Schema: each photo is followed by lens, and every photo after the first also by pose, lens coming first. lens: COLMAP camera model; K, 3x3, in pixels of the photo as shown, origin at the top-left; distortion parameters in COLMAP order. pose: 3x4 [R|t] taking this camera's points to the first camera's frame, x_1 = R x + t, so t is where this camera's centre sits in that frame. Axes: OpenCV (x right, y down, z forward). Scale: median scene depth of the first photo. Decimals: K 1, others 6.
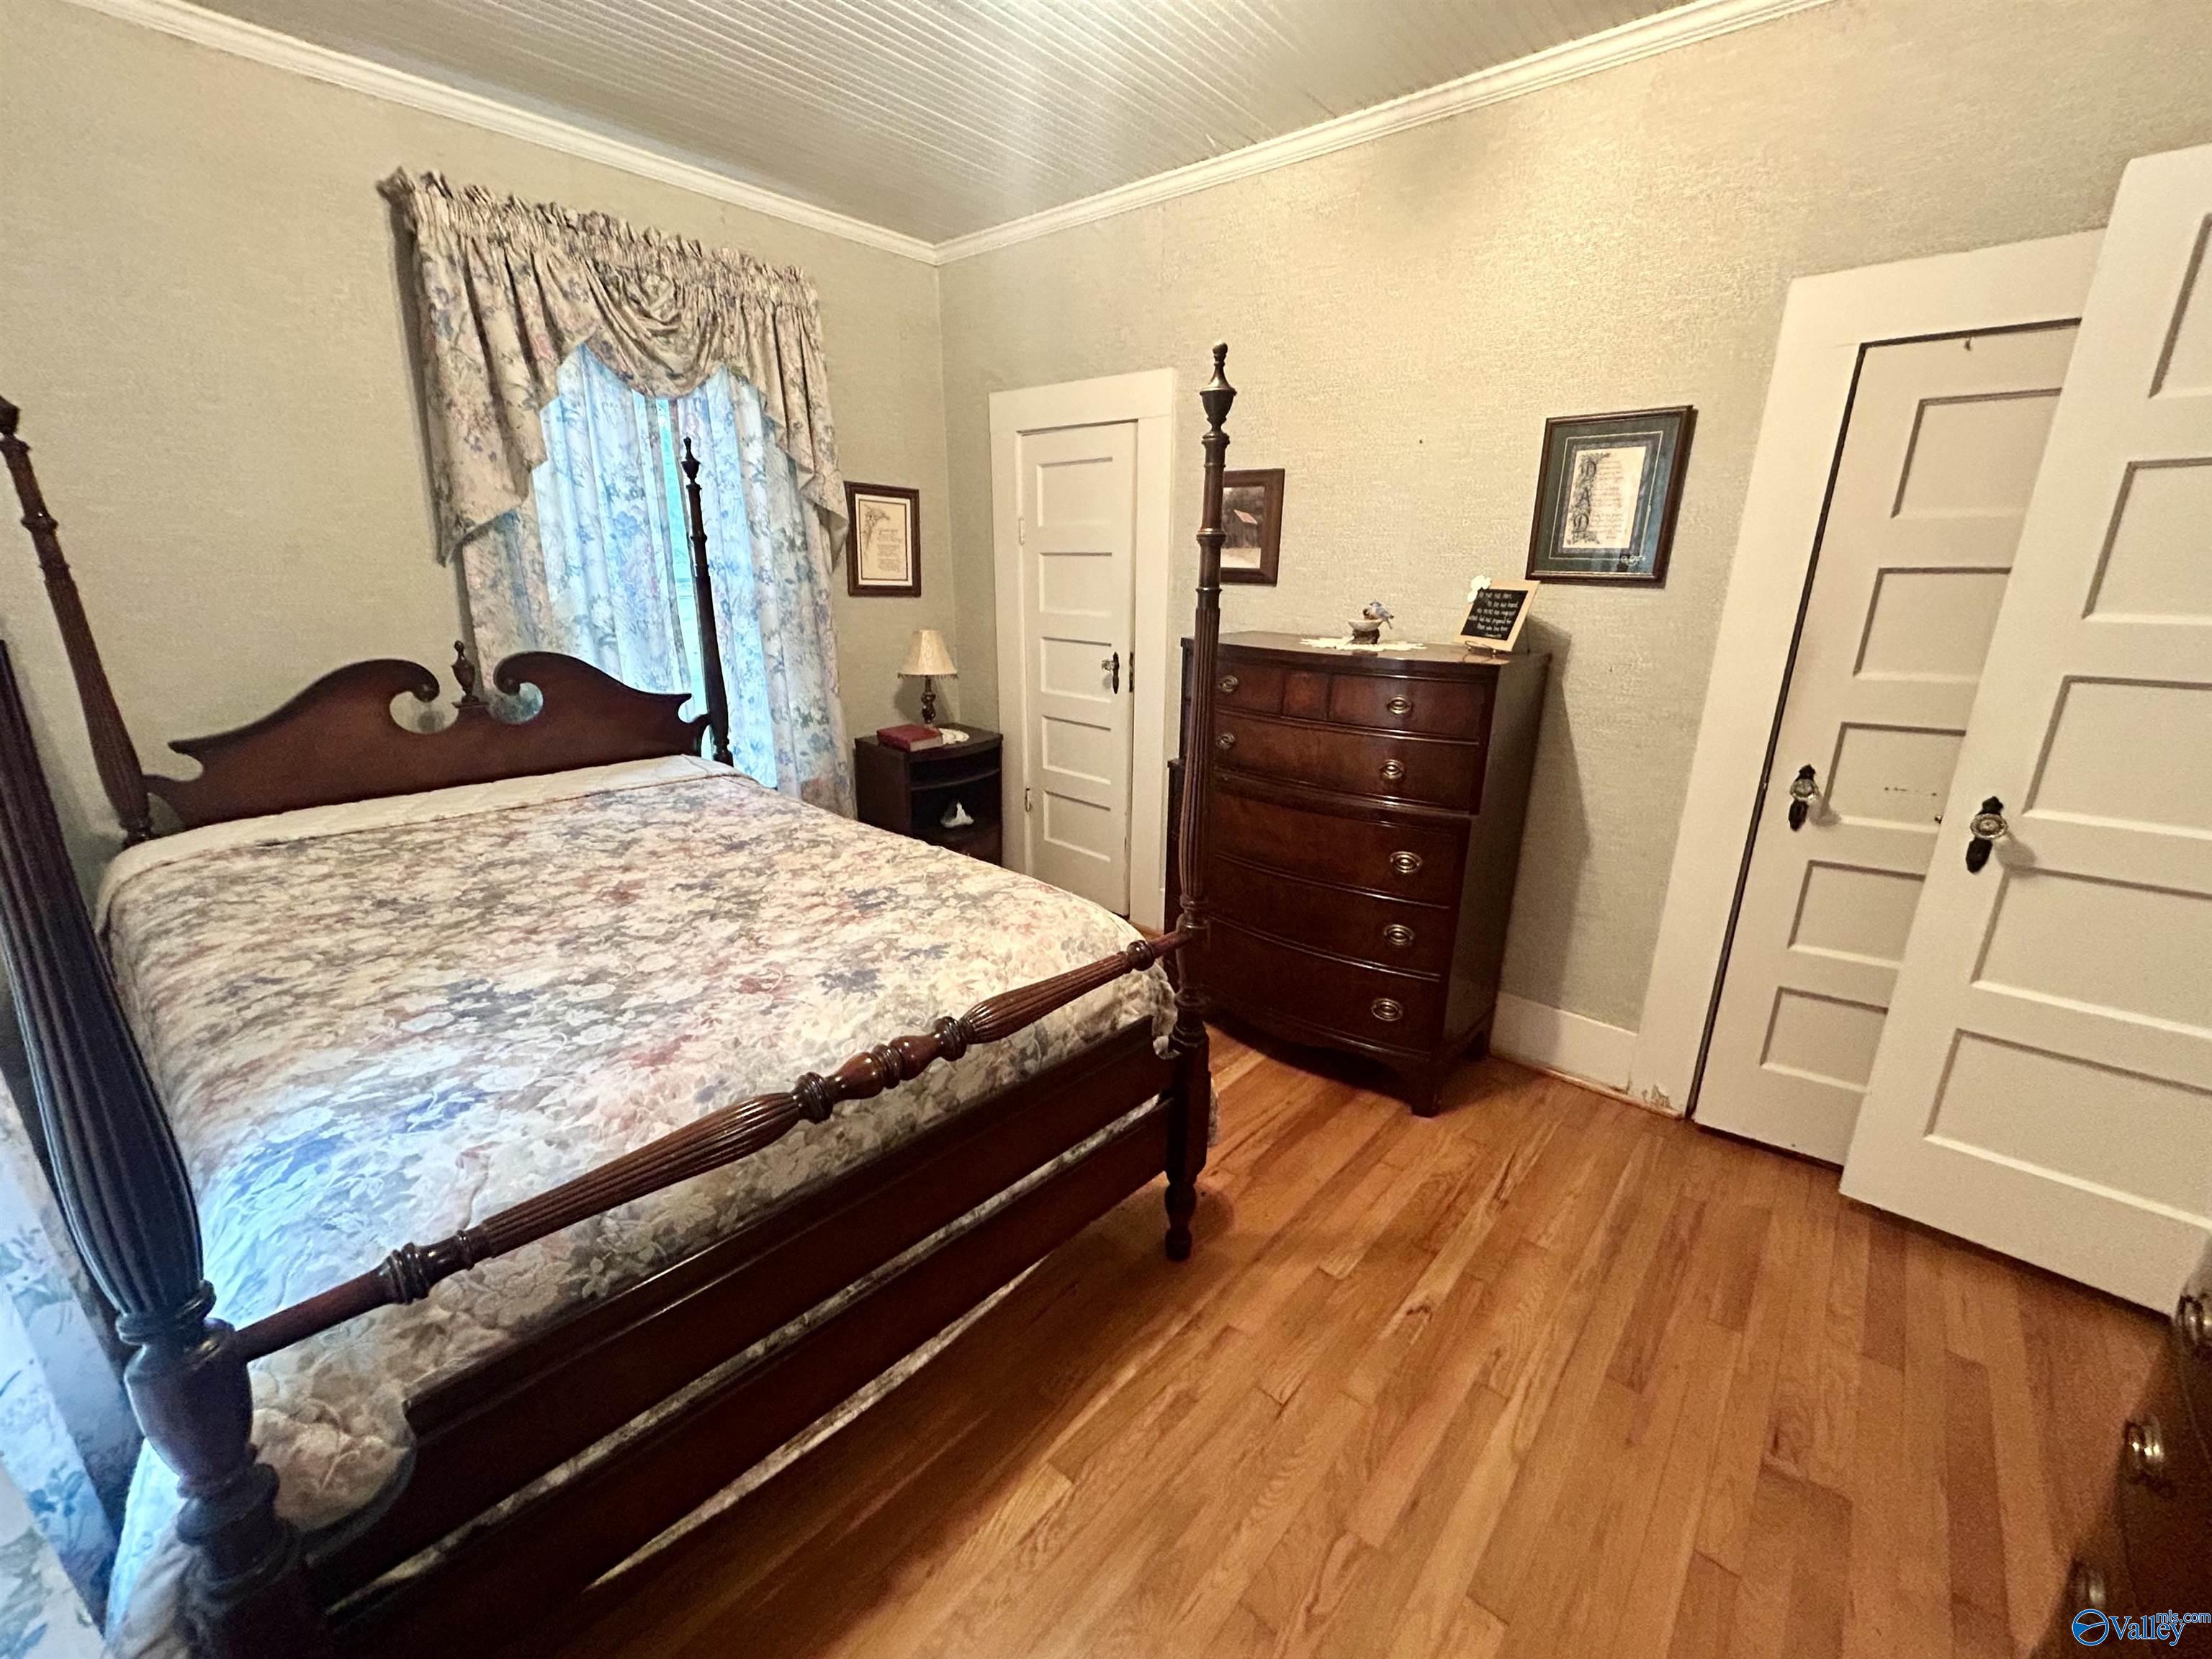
lens RADIAL K [[895.1, 0, 1107.8], [0, 895.1, 827.3], [0, 0, 1]] dist [0.000349, 0.000827]
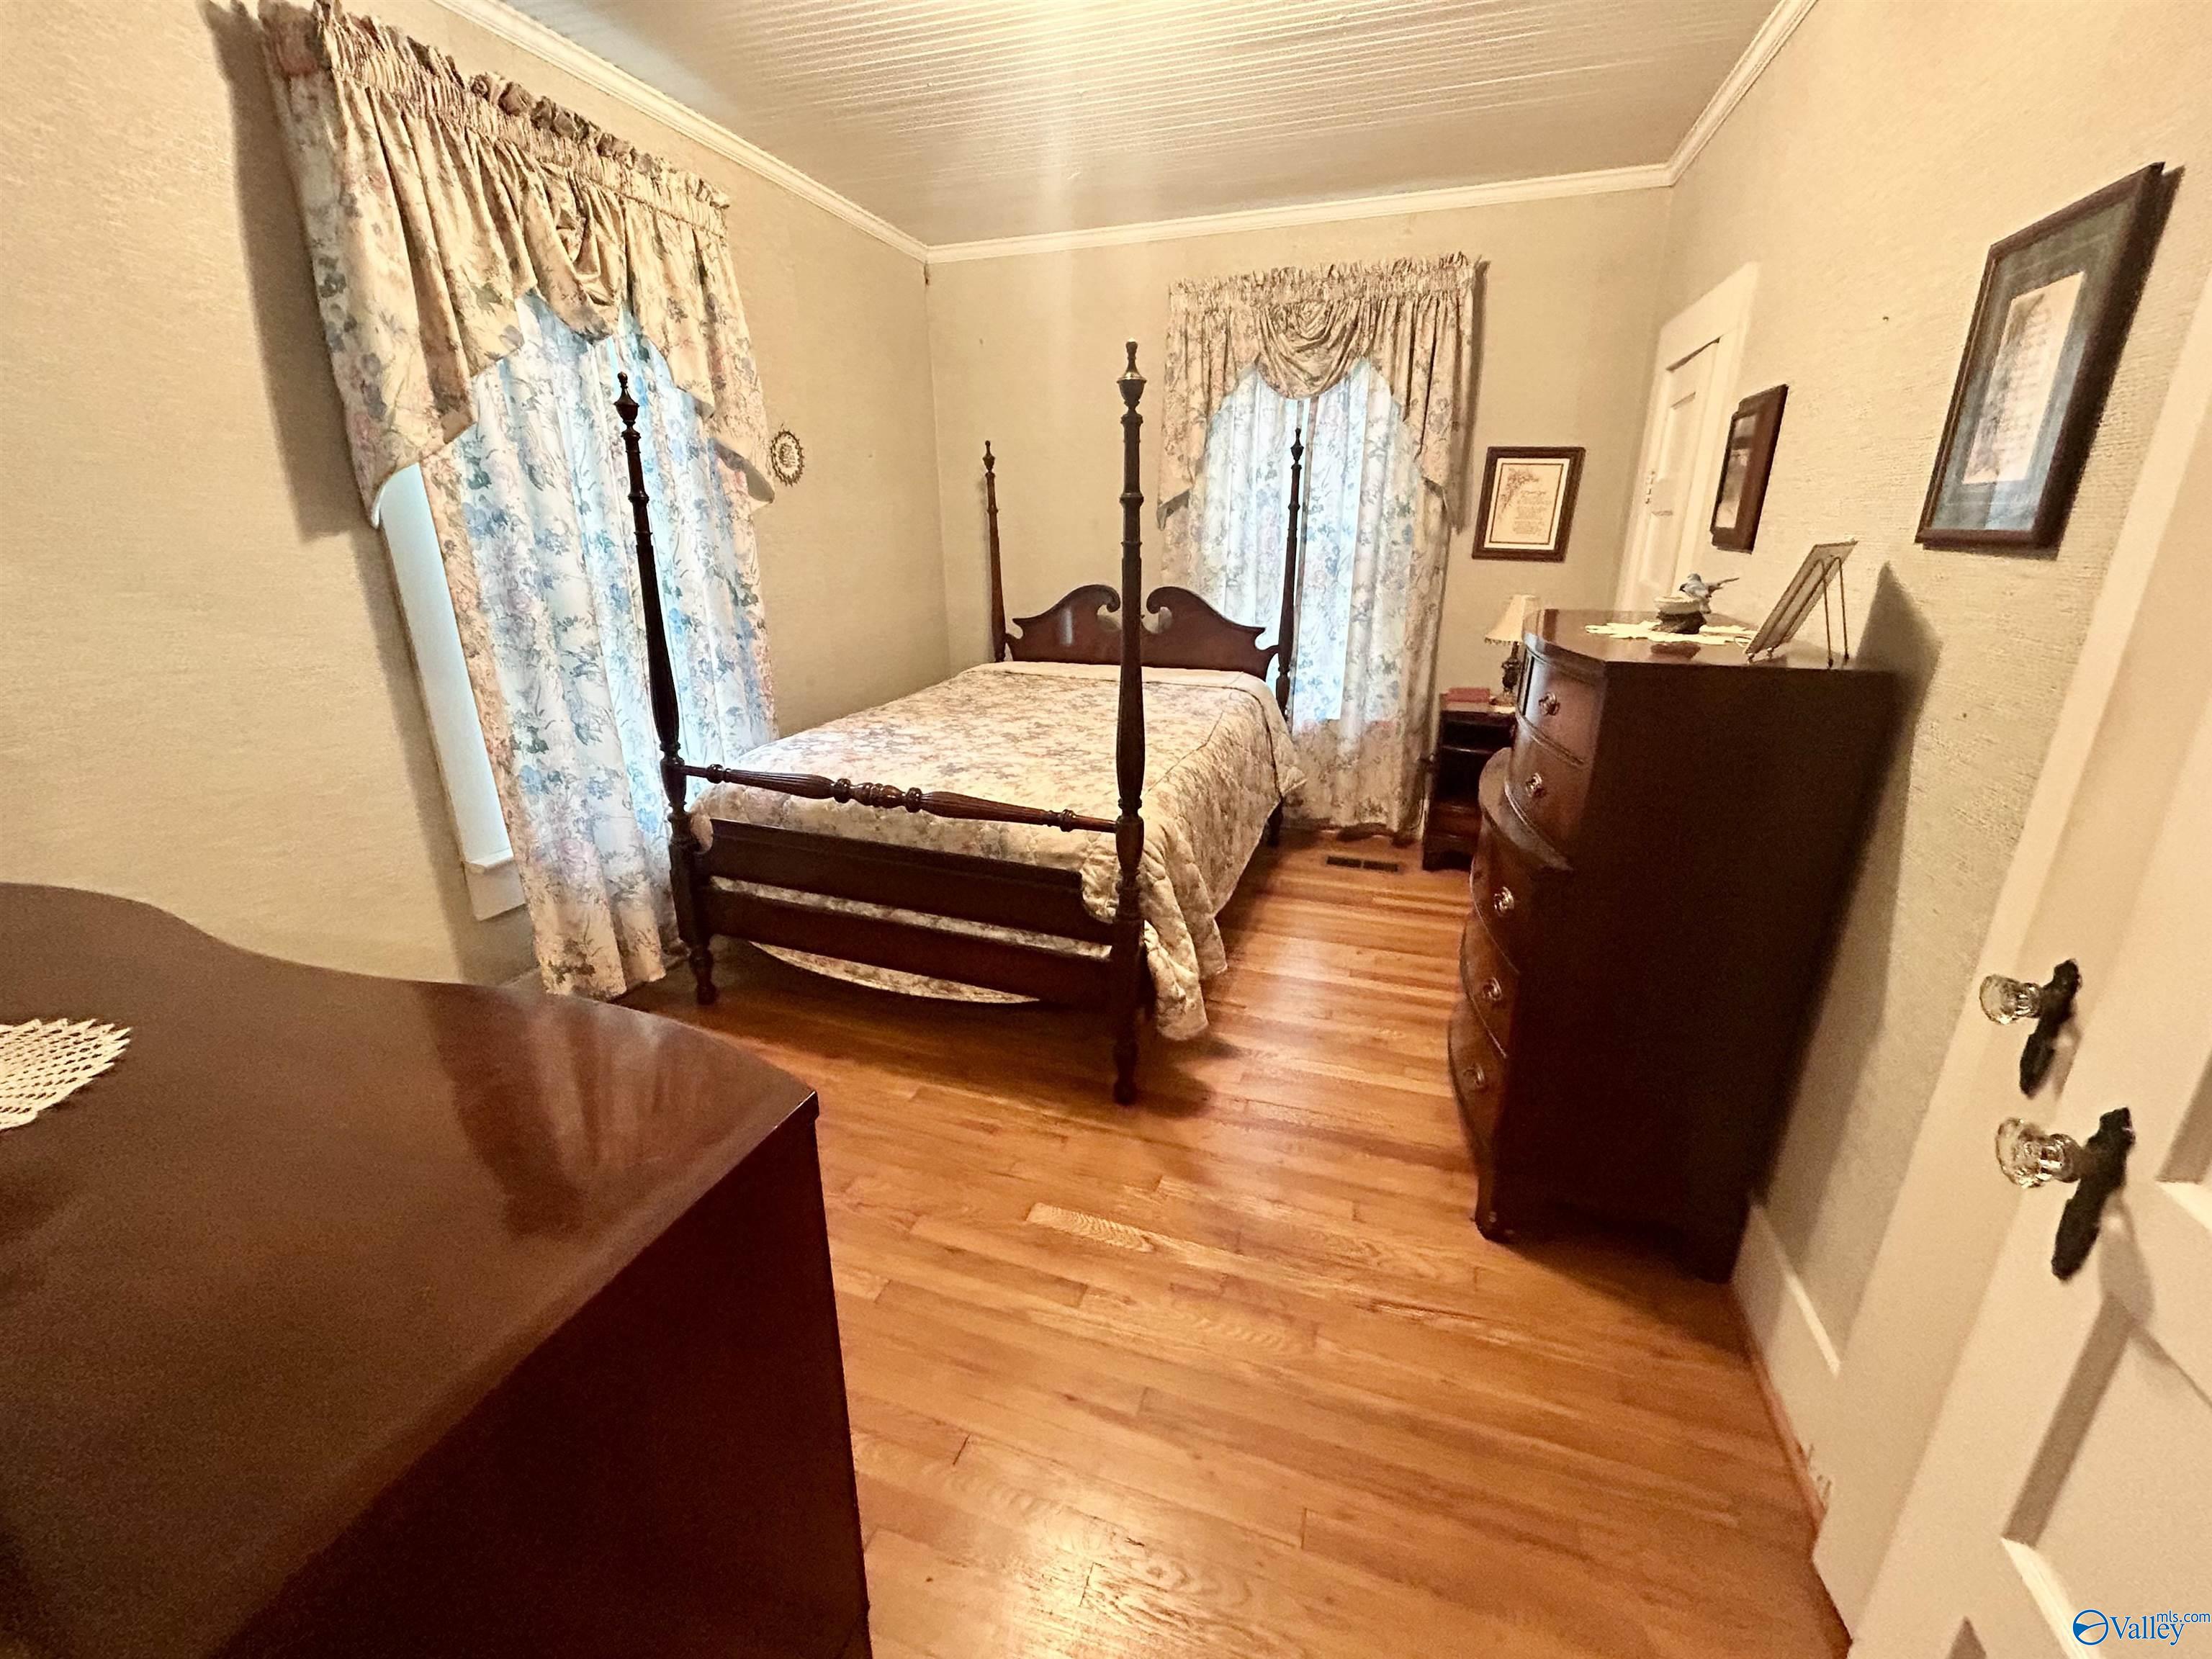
lens RADIAL K [[895.1, 0, 1106.3], [0, 895.1, 828.3], [0, 0, 1]] dist [0.000349, 0.000827]
pose [[0.388223, 0.287225, -0.875662, 0.733427], [-0.259566, 0.945802, 0.195153, -0.071848], [0.884256, 0.151530, 0.441736, 0.279000]]
